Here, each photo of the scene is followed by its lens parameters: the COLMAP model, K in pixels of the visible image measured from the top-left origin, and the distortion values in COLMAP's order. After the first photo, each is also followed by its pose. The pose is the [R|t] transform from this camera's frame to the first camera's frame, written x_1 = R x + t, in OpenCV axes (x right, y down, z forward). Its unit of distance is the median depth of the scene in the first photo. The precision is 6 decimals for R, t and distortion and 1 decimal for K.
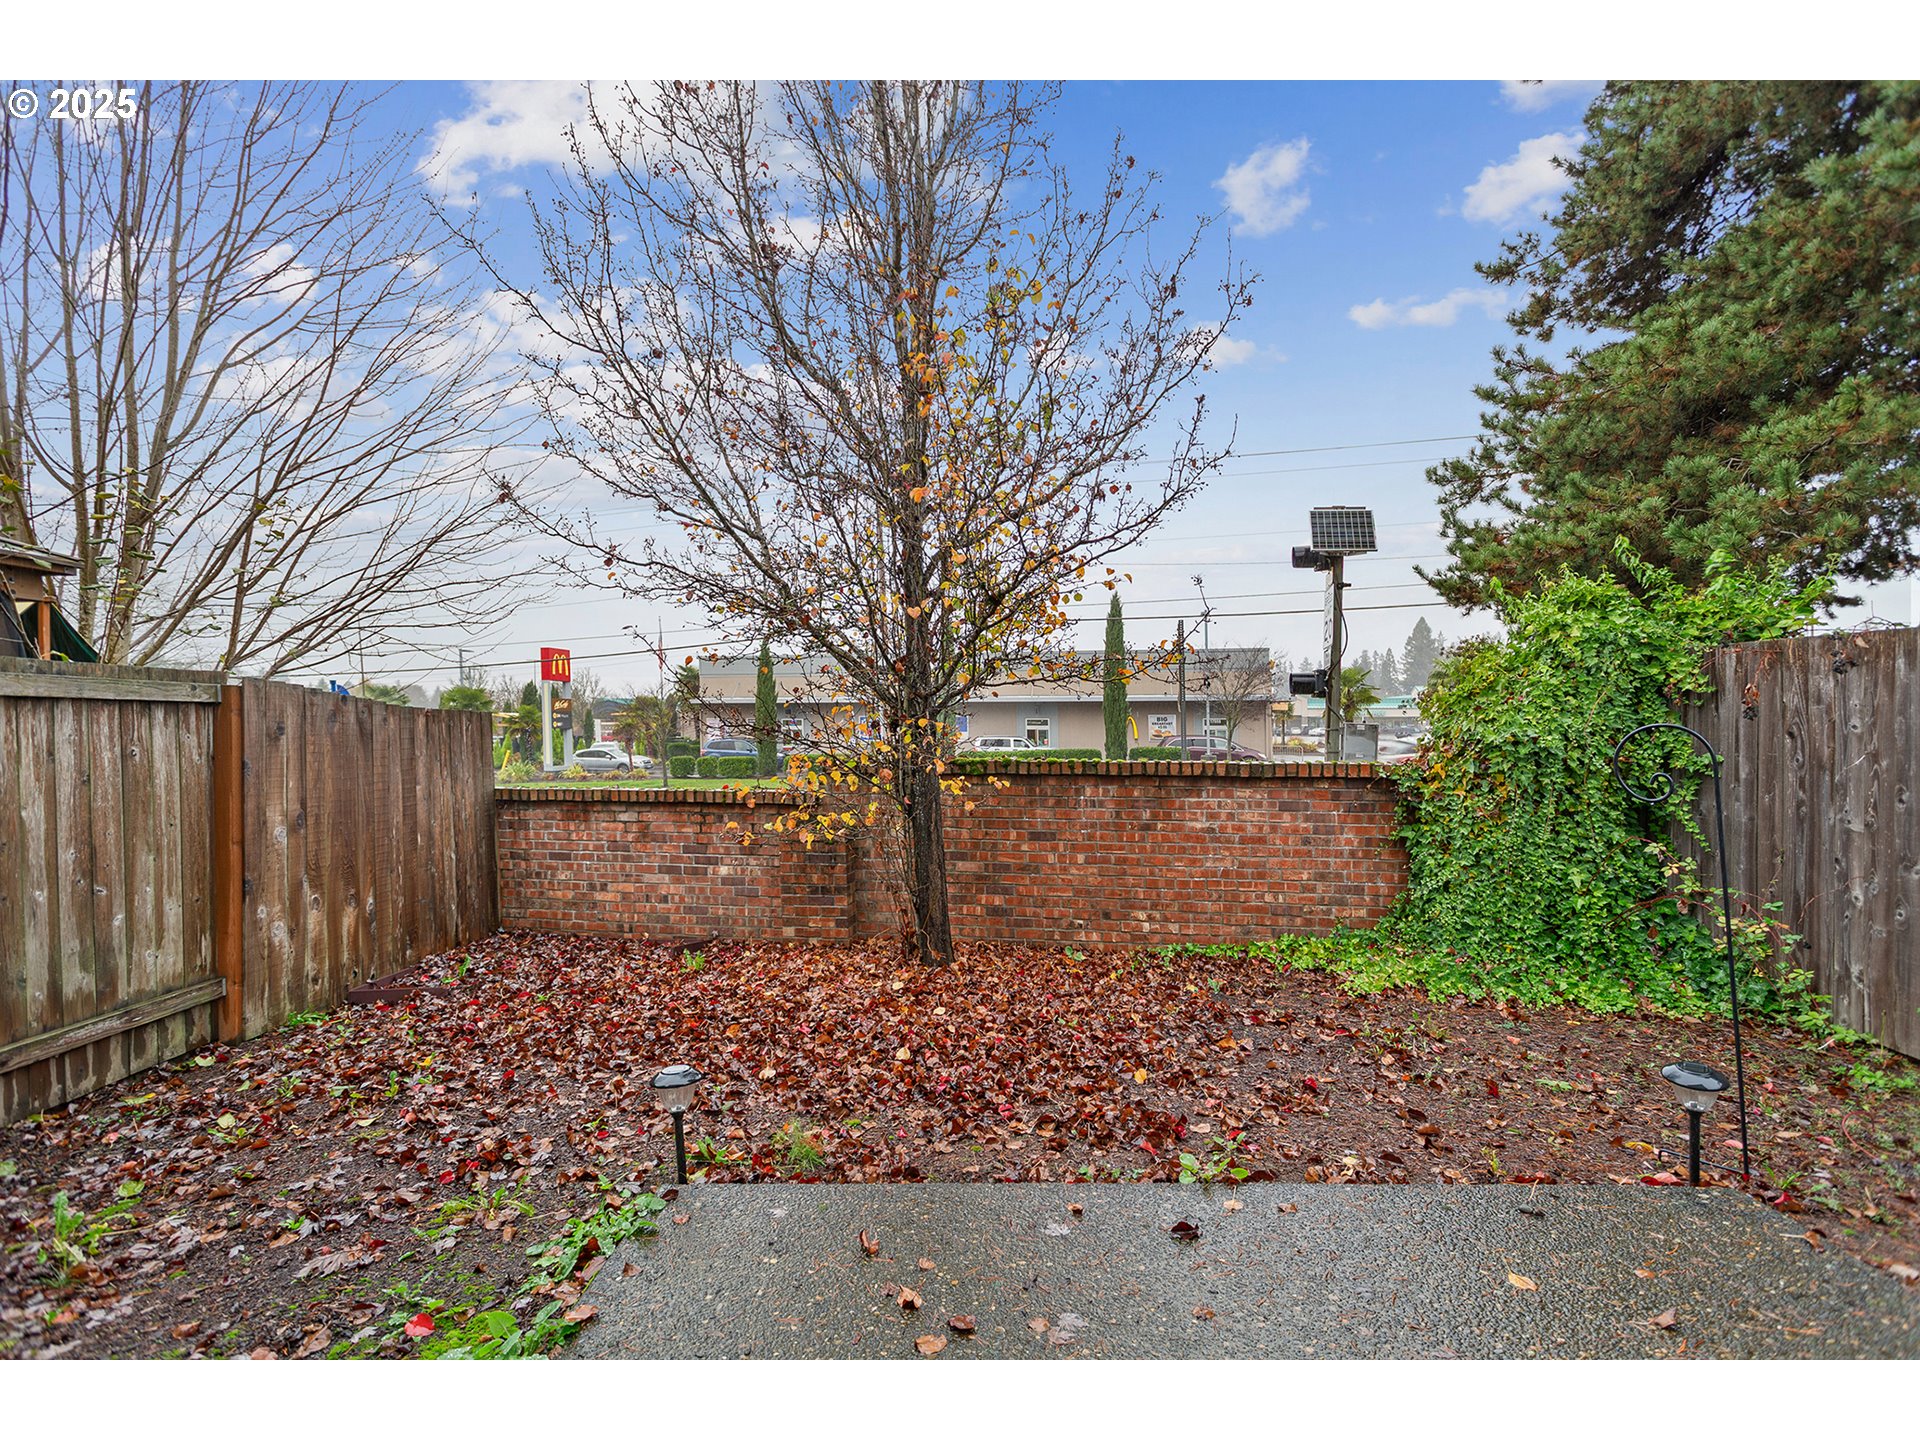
lens RADIAL K [[913.4, 0, 950.4], [0, 913.4, 705.5], [0, 0, 1]] dist [0.002461, 0.001239]
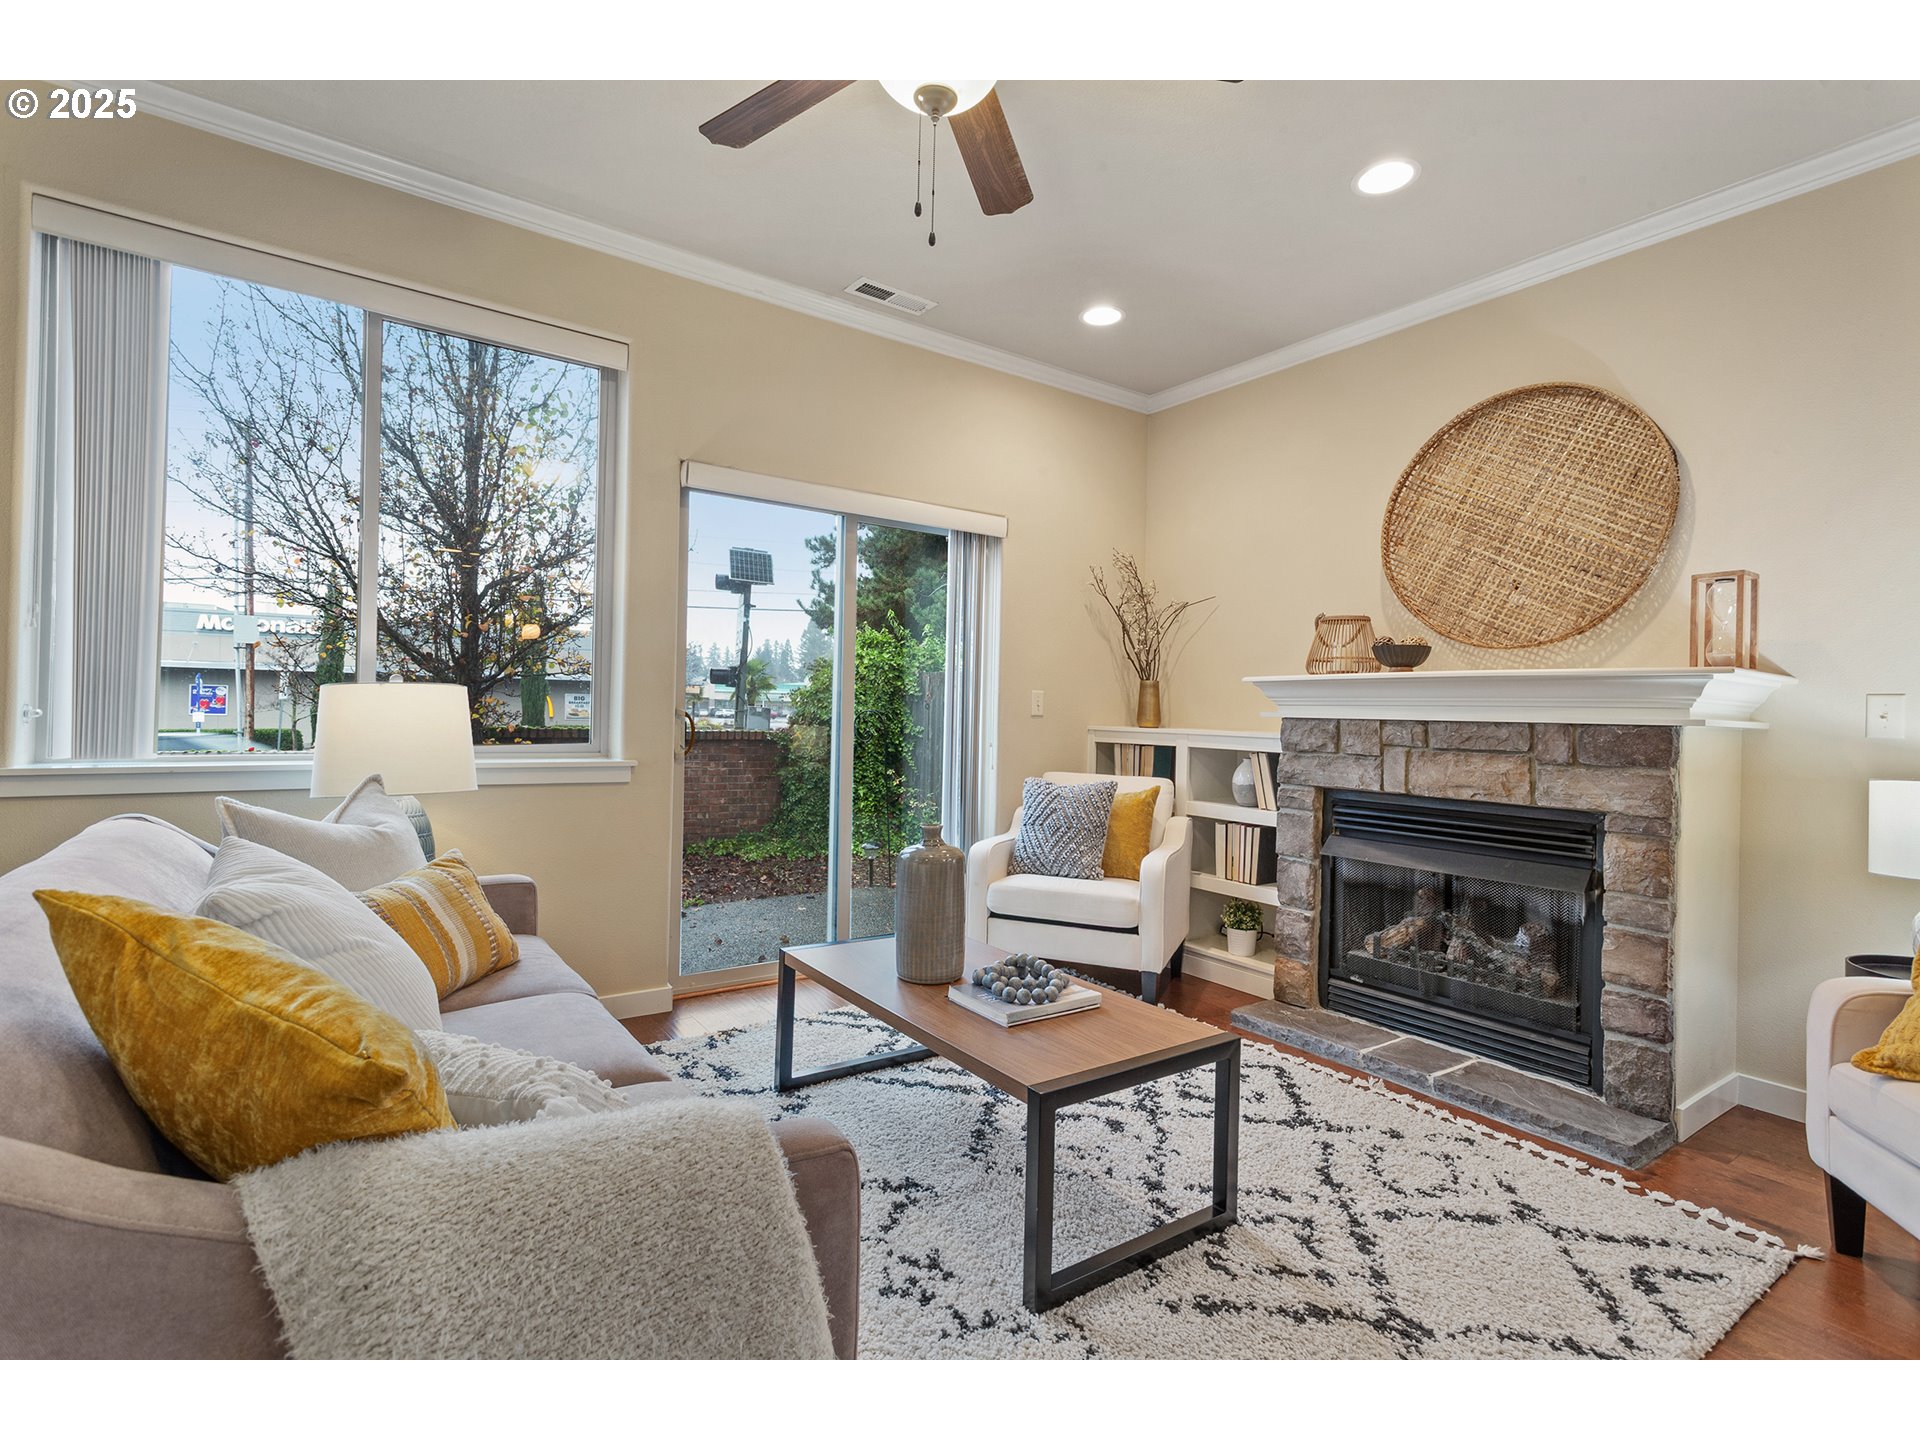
lens RADIAL K [[913.4, 0, 959.0], [0, 913.4, 702.4], [0, 0, 1]] dist [0.002461, 0.001239]
pose [[0.804920, 0.024307, 0.592885, -0.164431], [-0.034808, 0.999374, 0.006284, -0.008376], [-0.592361, -0.025695, 0.805263, -0.377127]]
